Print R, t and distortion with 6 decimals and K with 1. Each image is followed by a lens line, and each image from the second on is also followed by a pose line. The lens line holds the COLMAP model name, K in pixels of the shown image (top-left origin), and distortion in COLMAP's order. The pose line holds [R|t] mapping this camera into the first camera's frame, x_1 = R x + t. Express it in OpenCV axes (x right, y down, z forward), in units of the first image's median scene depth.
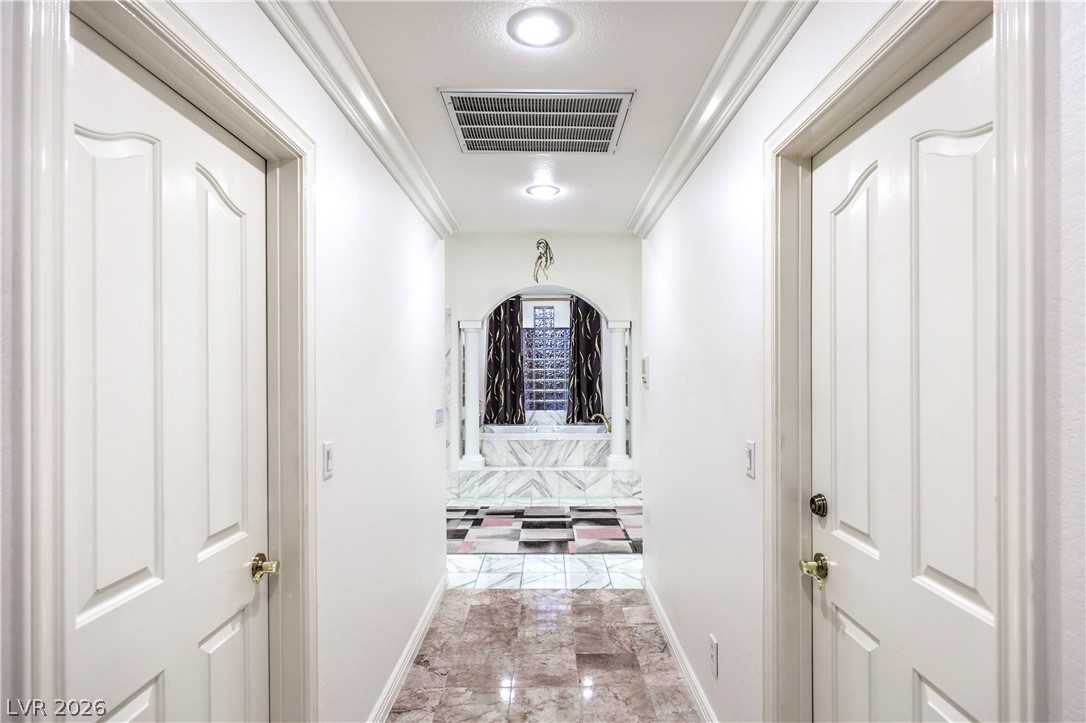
lens RADIAL K [[578.5, 0, 547.8], [0, 578.5, 370.1], [0, 0, 1]] dist [0.003773, 0.000241]
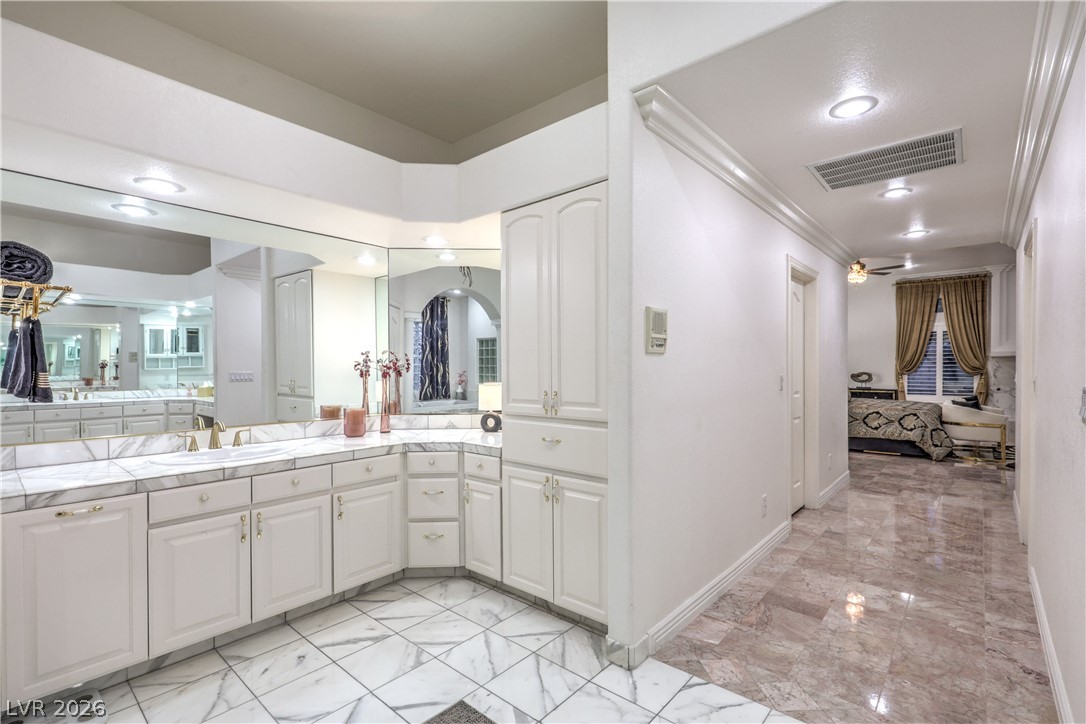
lens RADIAL K [[497.6, 0, 554.1], [0, 497.6, 372.7], [0, 0, 1]] dist [0.005042, 0.001318]
pose [[-0.759507, -0.001852, 0.650496, -0.069225], [0.002650, 0.999979, 0.005941, 0.027931], [-0.650494, 0.006236, -0.759486, 0.854472]]
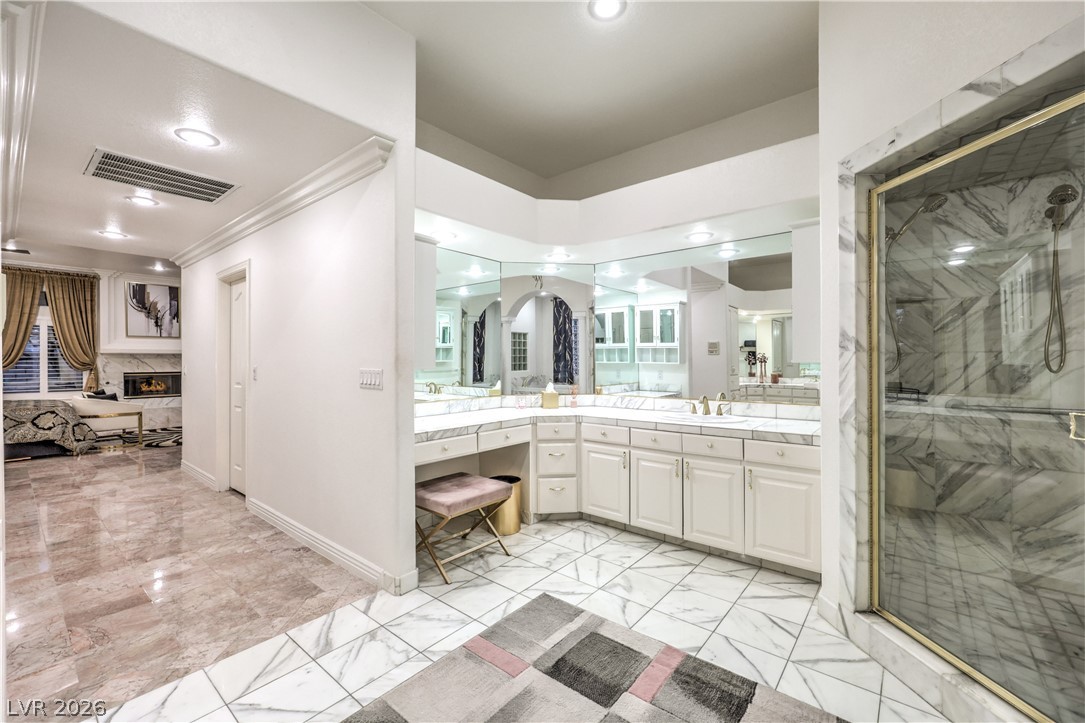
lens RADIAL K [[449.0, 0, 549.2], [0, 449.0, 359.2], [0, 0, 1]] dist [-0.003256, 0.001595]
pose [[-0.635542, 0.004584, -0.772052, 0.093744], [0.010338, 0.999943, -0.002572, 0.030671], [0.771997, -0.009616, -0.635554, 0.904921]]
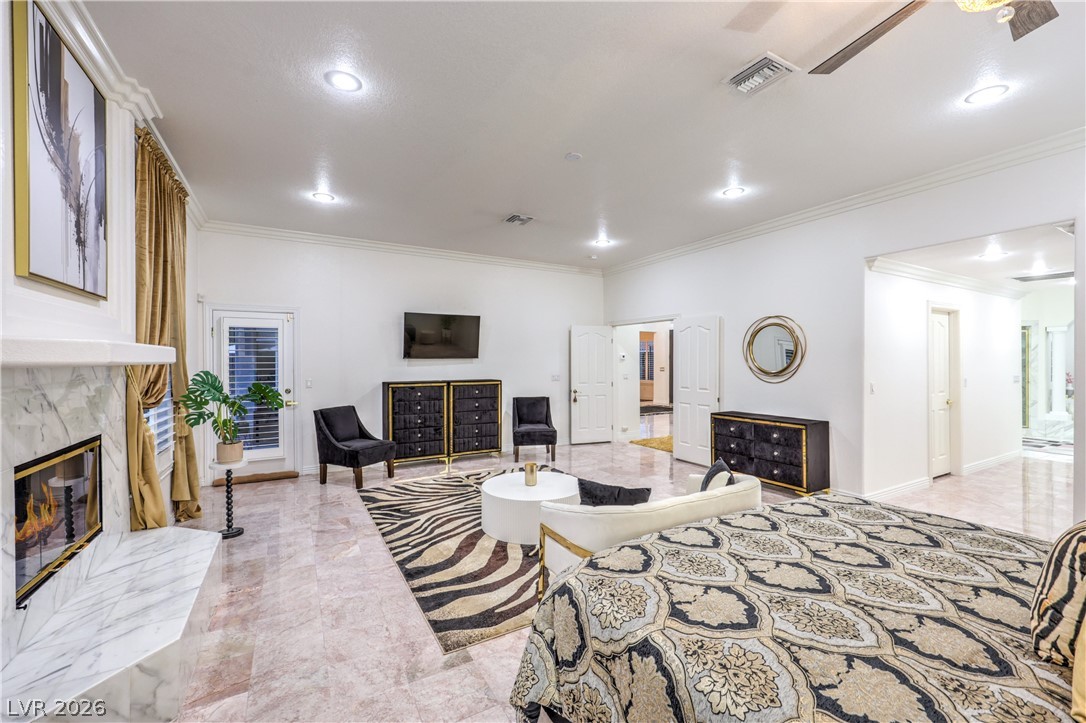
lens RADIAL K [[449.4, 0, 538.9], [0, 449.4, 356.4], [0, 0, 1]] dist [-0.003256, 0.001595]
pose [[0.495464, -0.003284, -0.868622, 0.232476], [0.003890, 0.999991, -0.001562, -0.007514], [0.868620, -0.002604, 0.495472, -0.844721]]
